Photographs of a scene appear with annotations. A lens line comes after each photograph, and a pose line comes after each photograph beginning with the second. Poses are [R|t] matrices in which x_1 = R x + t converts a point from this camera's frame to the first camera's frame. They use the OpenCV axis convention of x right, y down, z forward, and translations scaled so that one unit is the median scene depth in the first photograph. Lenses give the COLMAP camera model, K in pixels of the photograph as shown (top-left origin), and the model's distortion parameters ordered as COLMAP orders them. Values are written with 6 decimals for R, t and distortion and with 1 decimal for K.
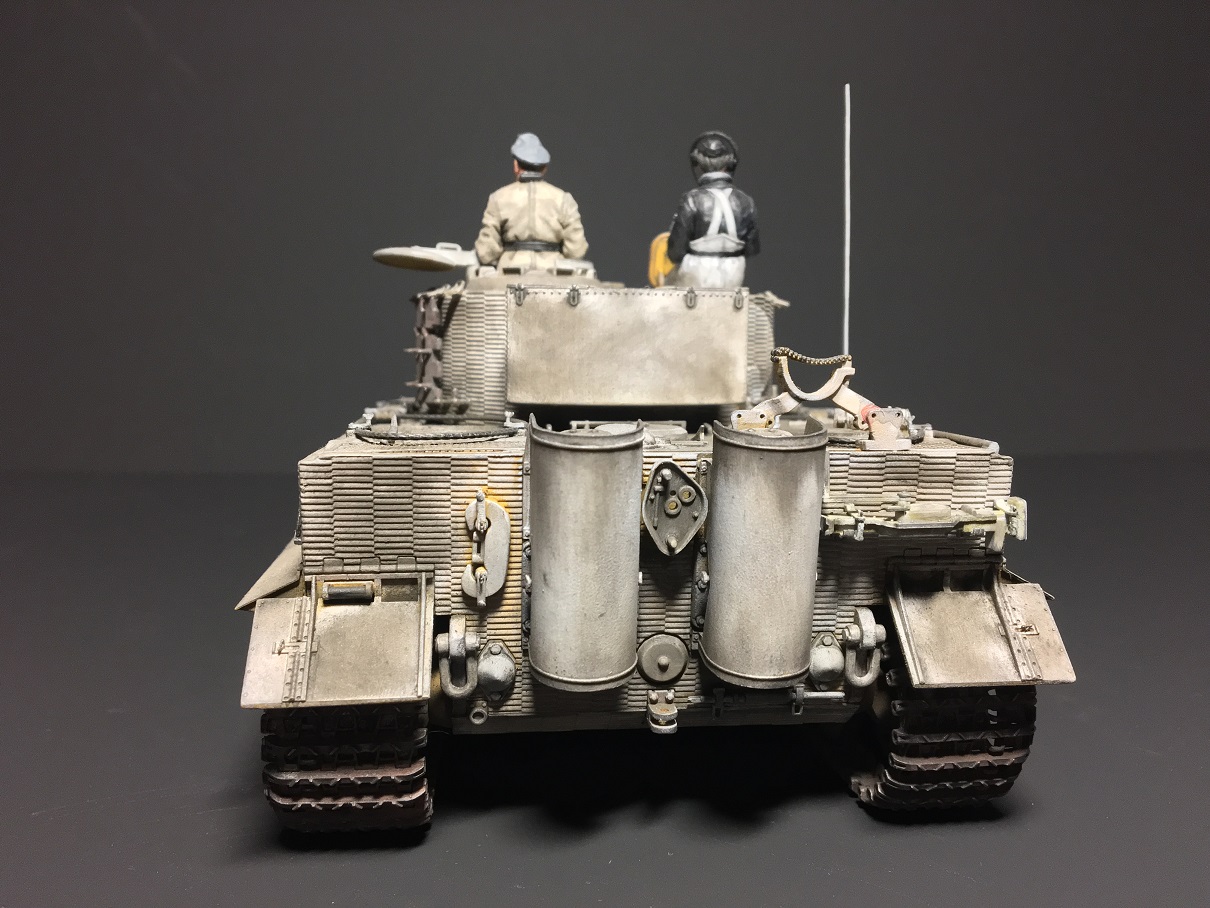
lens RADIAL K [[1052.6, 0, 610.9], [0, 1052.6, 457.7], [0, 0, 1]] dist [0.111962, -0.282602]
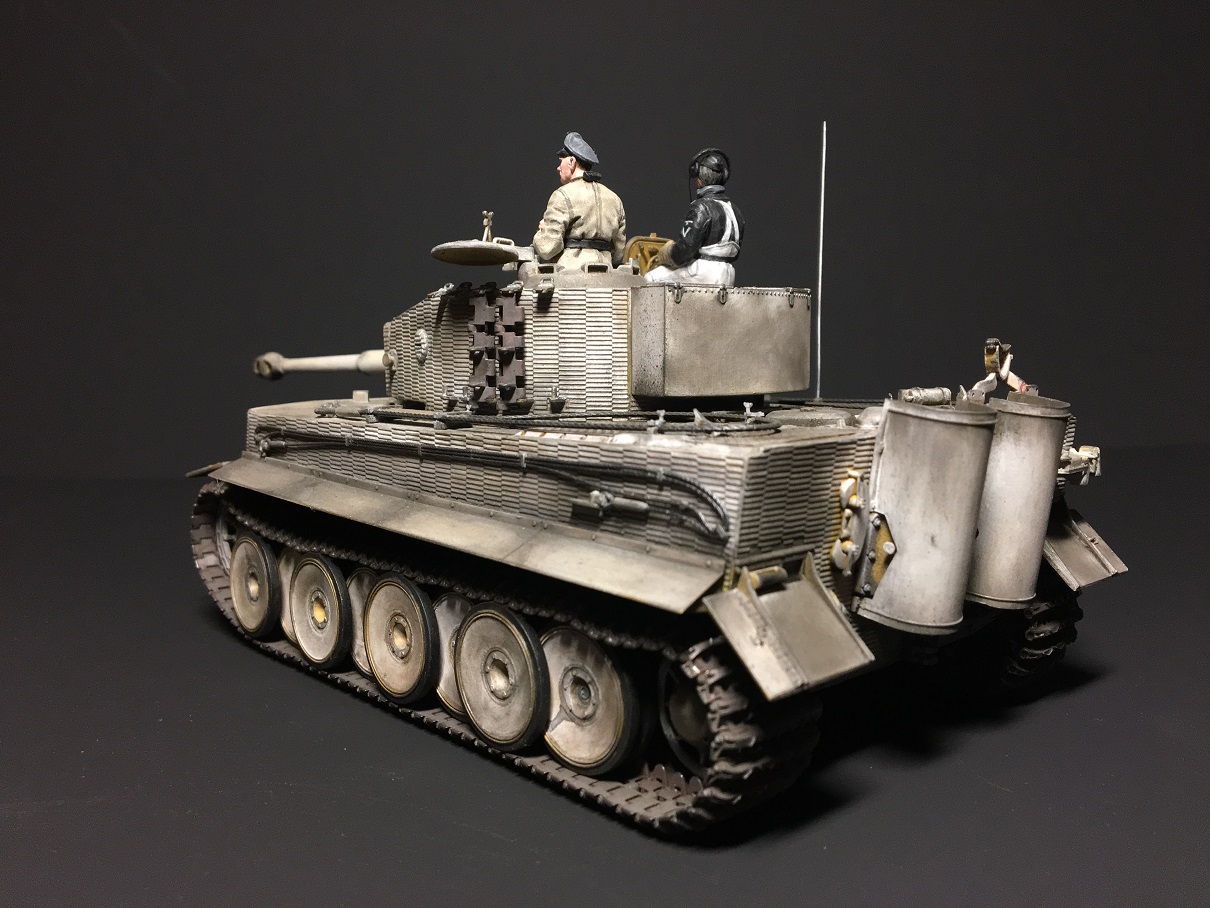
lens RADIAL K [[1052.6, 0, 610.9], [0, 1052.6, 457.7], [0, 0, 1]] dist [0.111962, -0.282602]
pose [[0.808577, -0.073020, 0.583841, -0.957528], [0.072601, 0.997069, 0.024154, -0.027244], [-0.583894, 0.022857, 0.811508, 0.246466]]
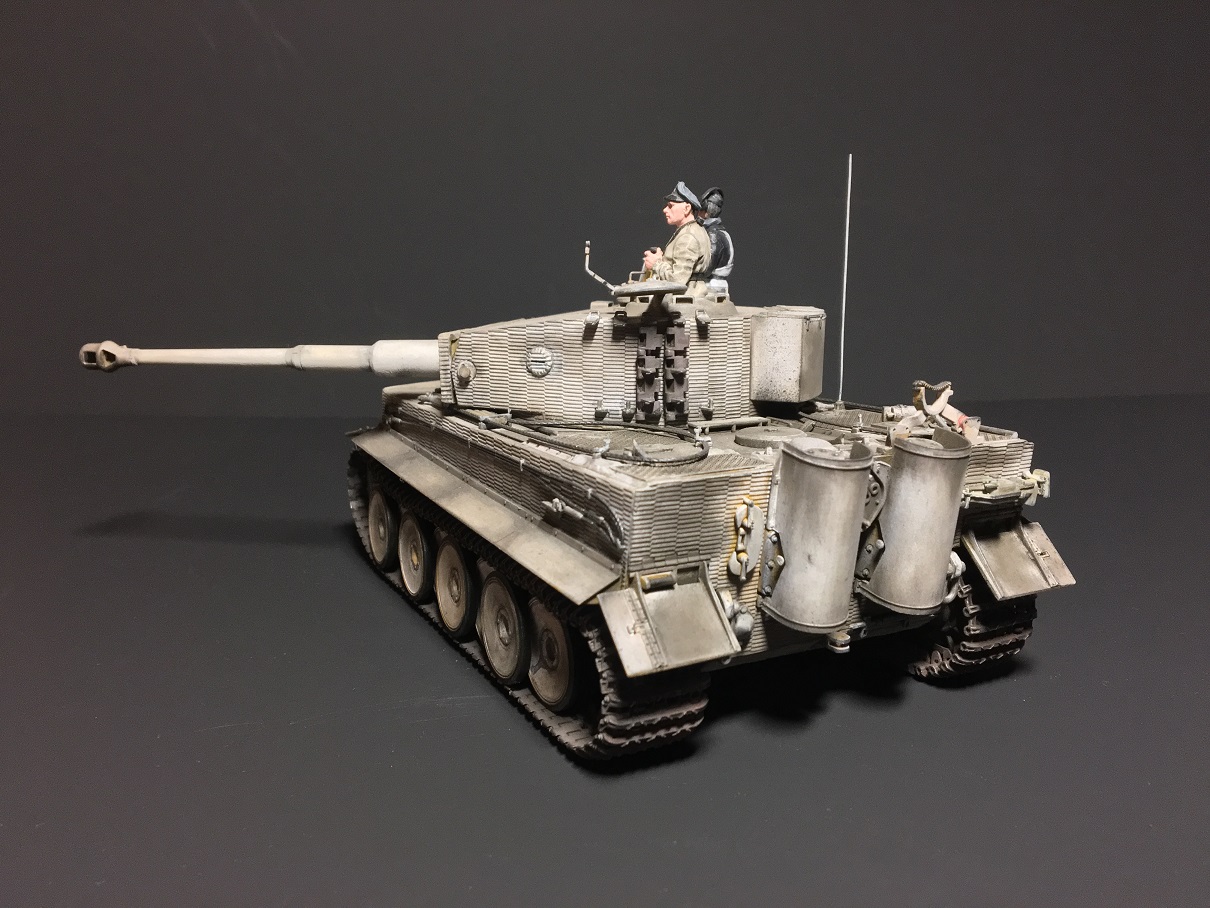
lens RADIAL K [[1052.6, 0, 610.9], [0, 1052.6, 457.7], [0, 0, 1]] dist [0.111962, -0.282602]
pose [[0.930835, -0.074618, 0.357740, -0.763198], [0.041954, 0.994279, 0.098226, -0.161133], [-0.363023, -0.076424, 0.928641, -0.202522]]
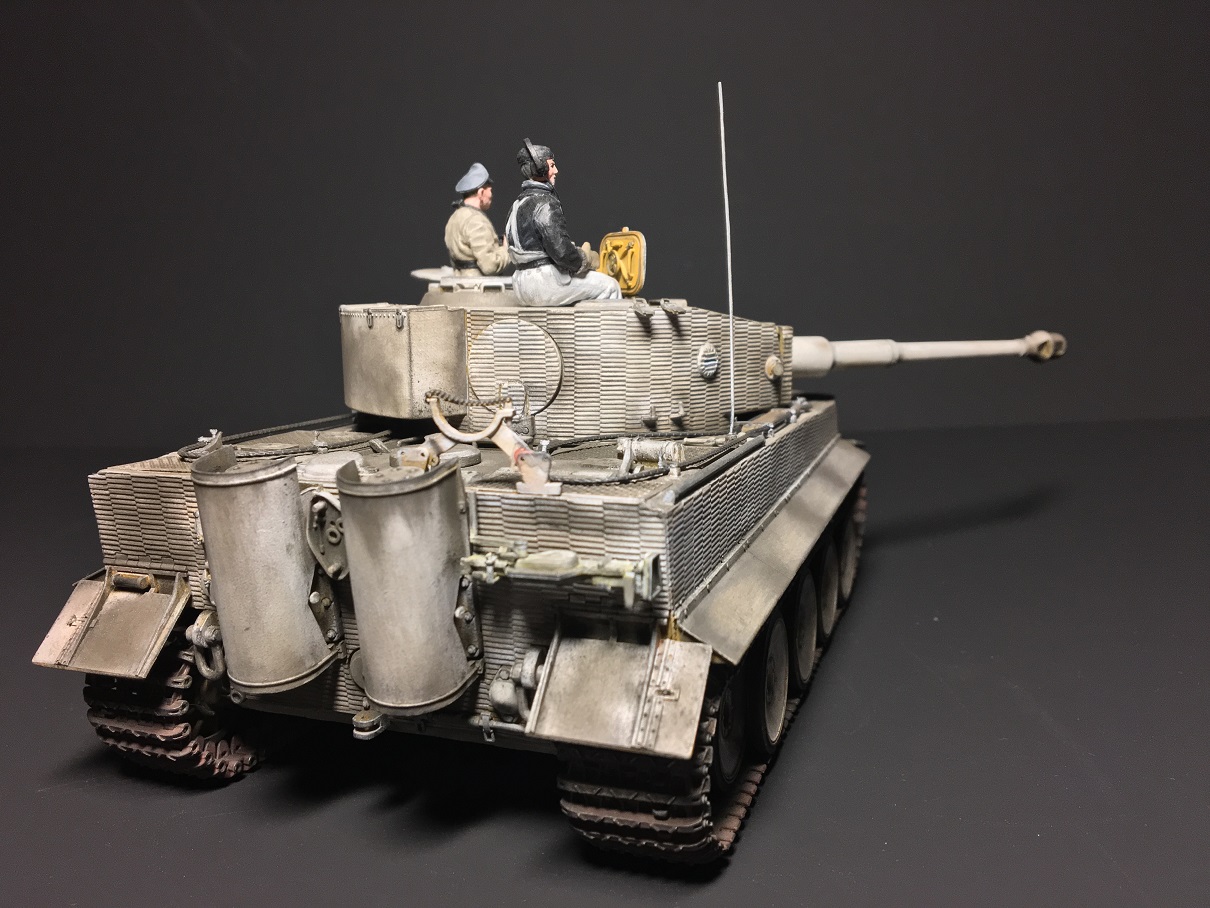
lens RADIAL K [[1052.6, 0, 610.9], [0, 1052.6, 457.7], [0, 0, 1]] dist [0.111962, -0.282602]
pose [[0.891578, 0.052269, -0.449841, 0.787121], [-0.027039, 0.997689, 0.062337, -0.107565], [0.452059, -0.043415, 0.890931, 0.159786]]
